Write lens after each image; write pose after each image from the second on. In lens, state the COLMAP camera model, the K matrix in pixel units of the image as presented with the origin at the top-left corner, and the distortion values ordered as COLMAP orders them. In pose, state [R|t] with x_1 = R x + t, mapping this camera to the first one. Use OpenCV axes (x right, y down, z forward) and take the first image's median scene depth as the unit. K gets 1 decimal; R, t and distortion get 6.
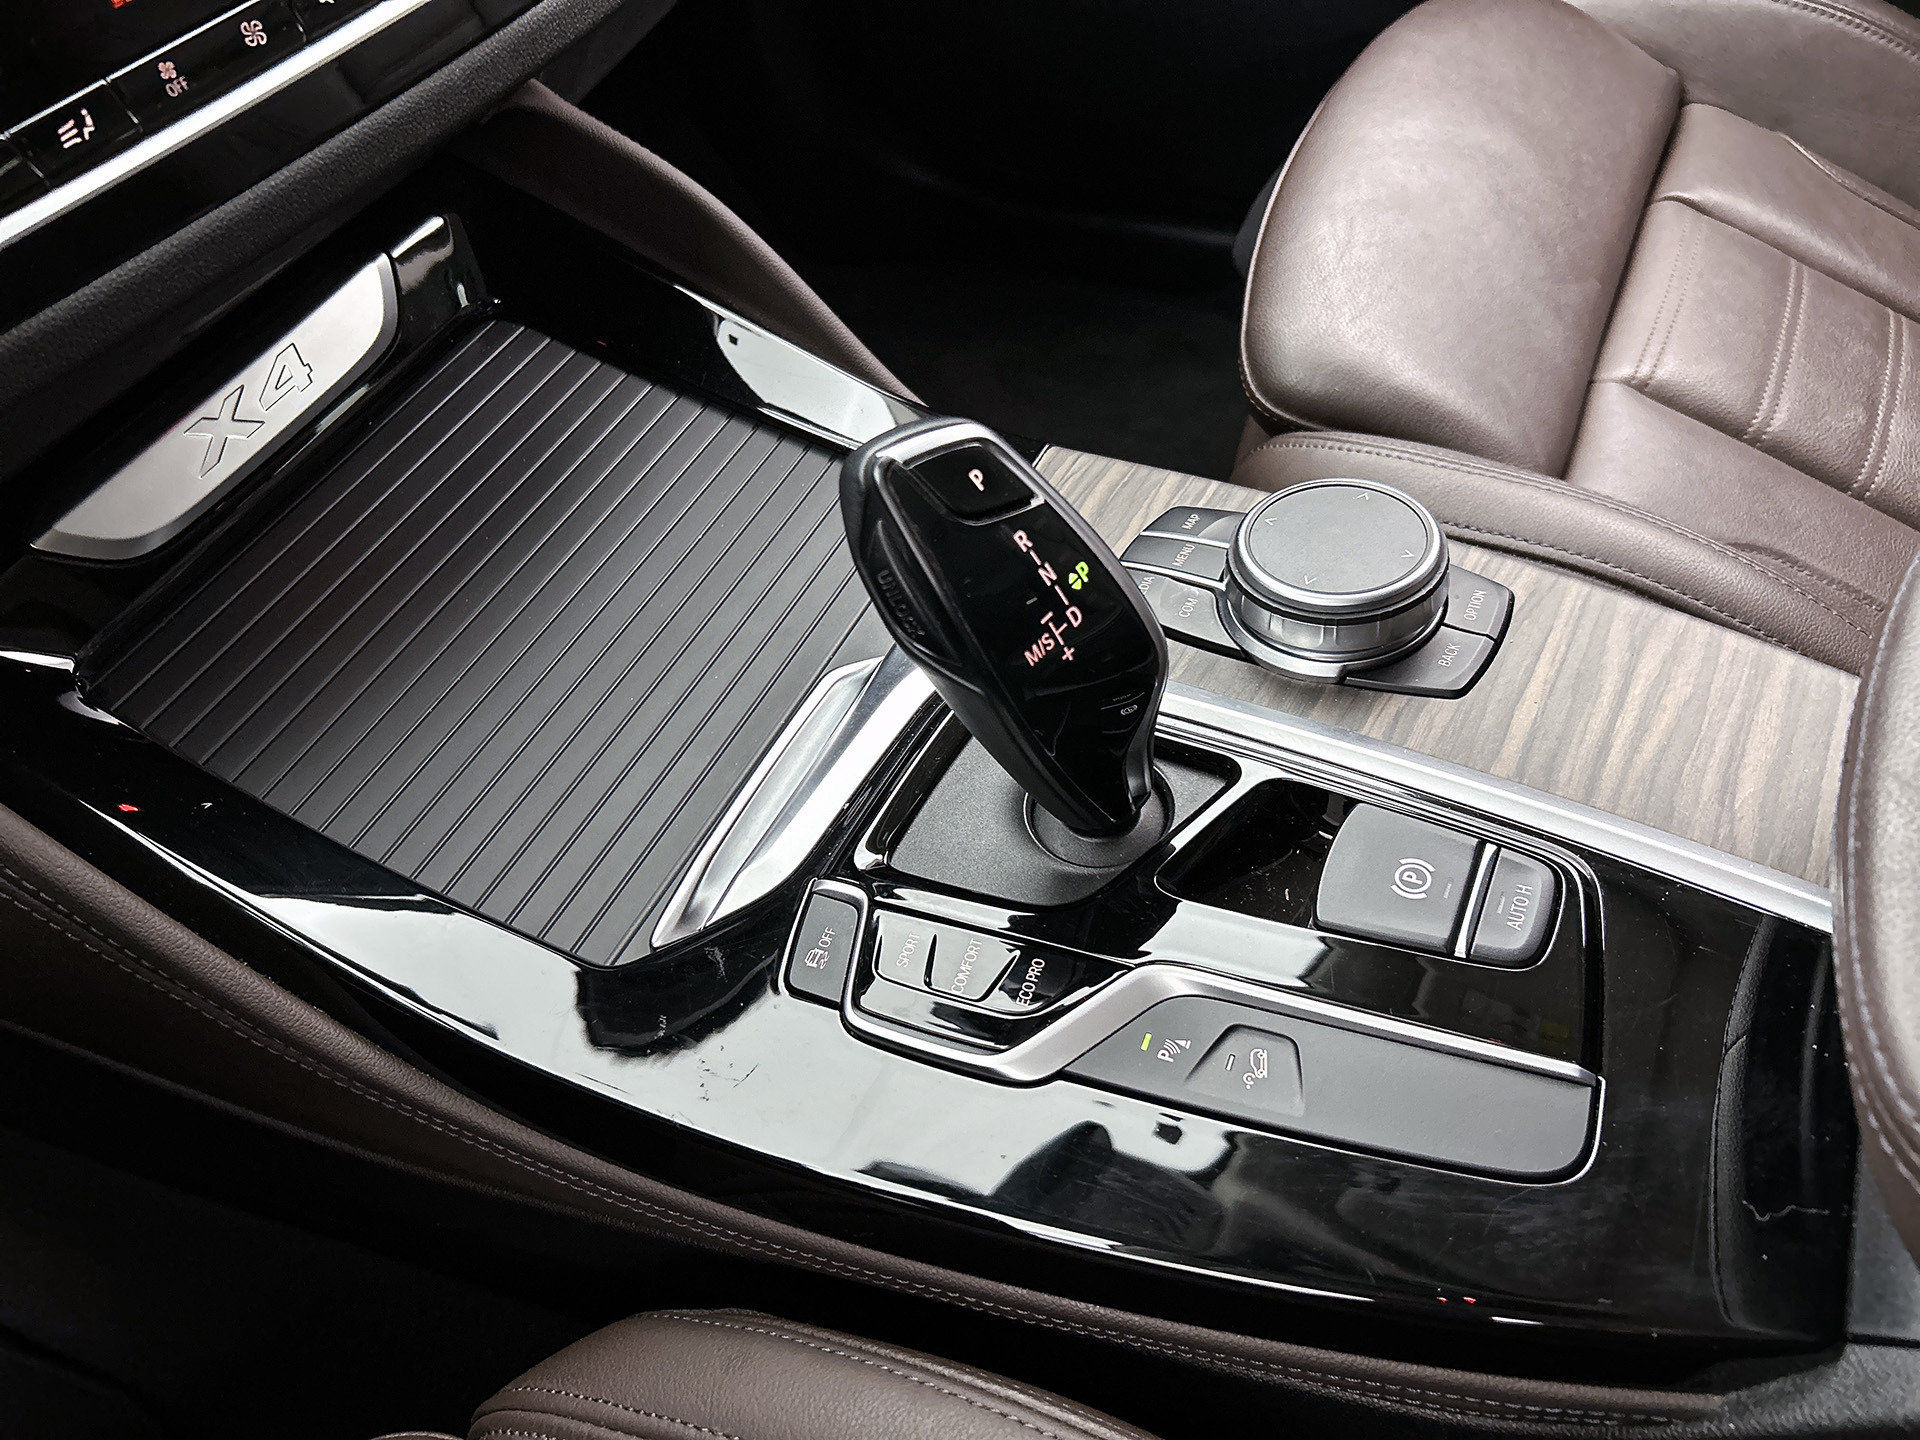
lens RADIAL K [[1495.4, 0, 974.0], [0, 1495.4, 719.6], [0, 0, 1]] dist [0.055608, -0.068982]
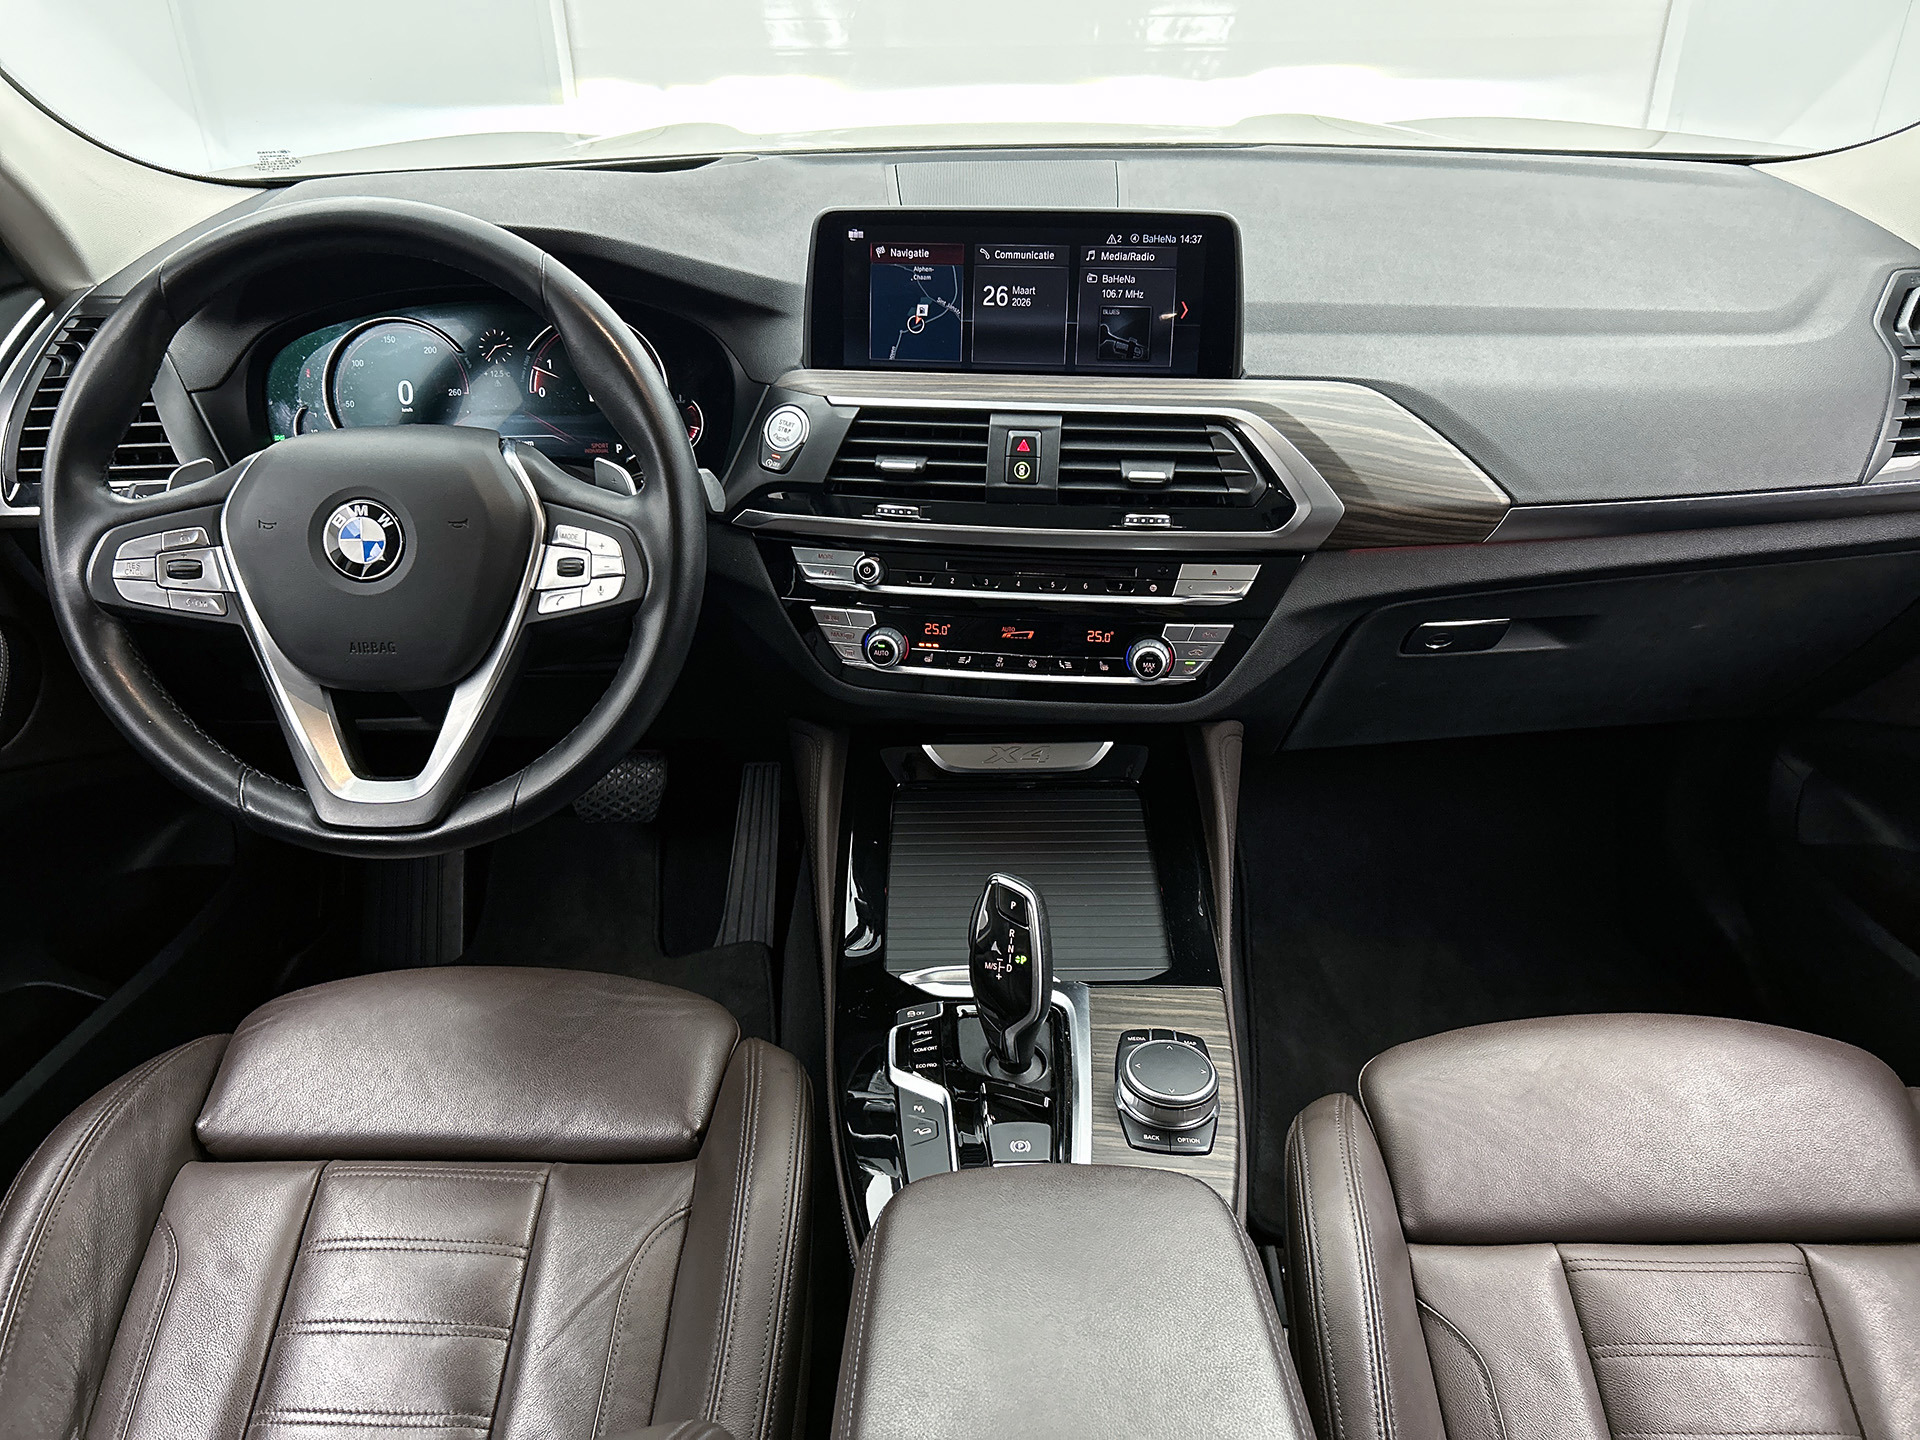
lens RADIAL K [[1515.3, 0, 960.0], [0, 1515.3, 720.0], [0, 0, 1]] dist [0.125142, -0.151005]
pose [[0.443332, 0.531437, -0.721825, 1.546152], [-0.695986, 0.711554, 0.096413, -0.515562], [0.564855, 0.459636, 0.685327, -0.998873]]
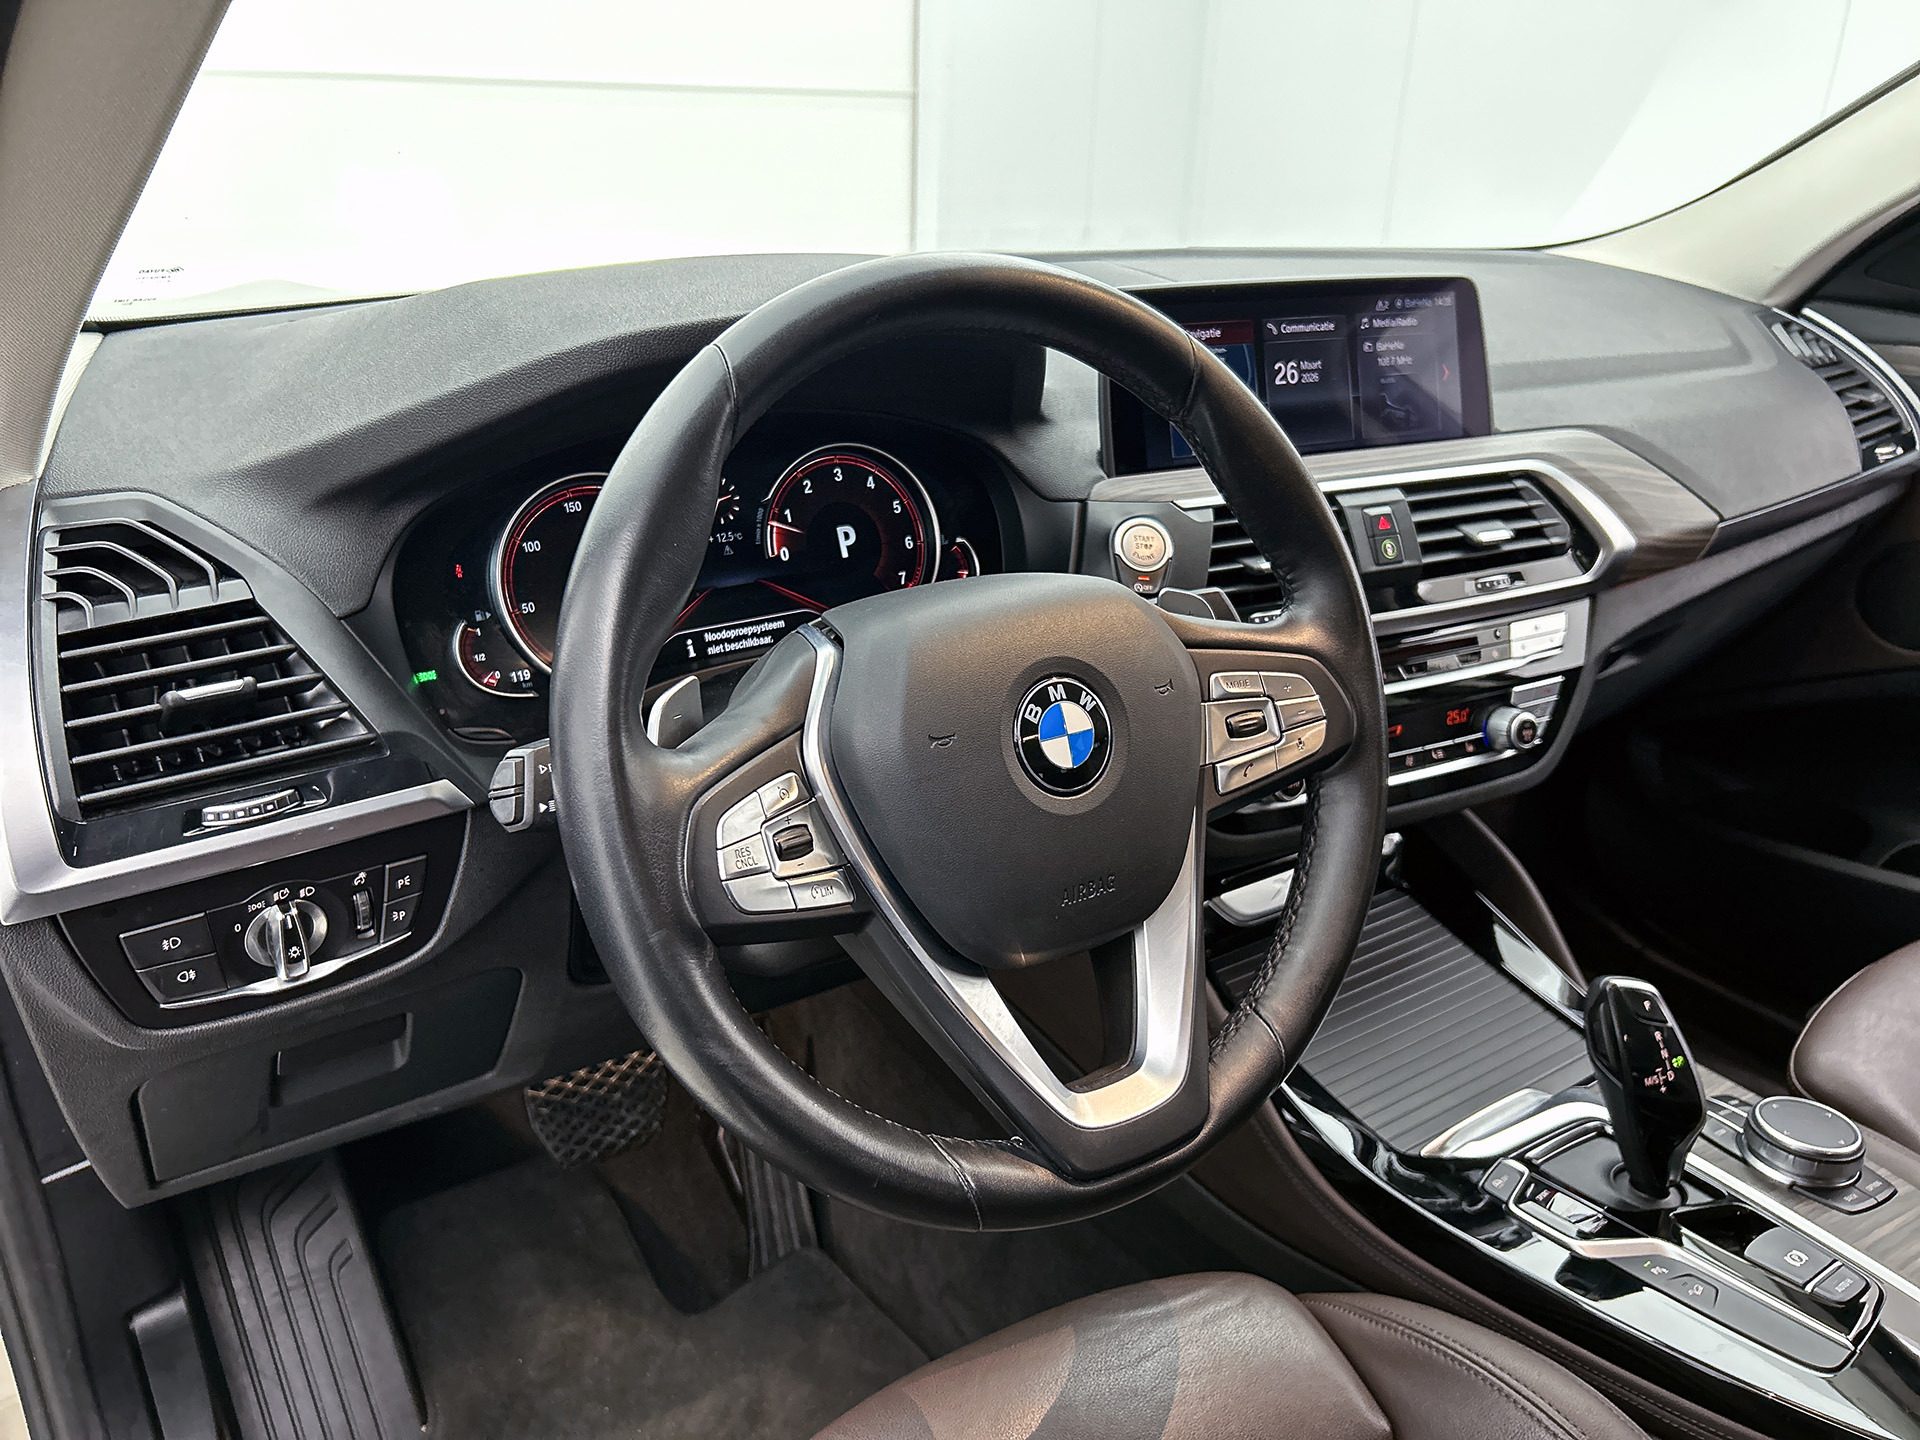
lens RADIAL K [[1495.4, 0, 974.0], [0, 1495.4, 719.6], [0, 0, 1]] dist [0.055608, -0.068982]
pose [[0.863318, 0.306967, -0.400566, -0.088287], [-0.445889, 0.835716, -0.320563, 0.629132], [0.236357, 0.455356, 0.858362, -1.382309]]
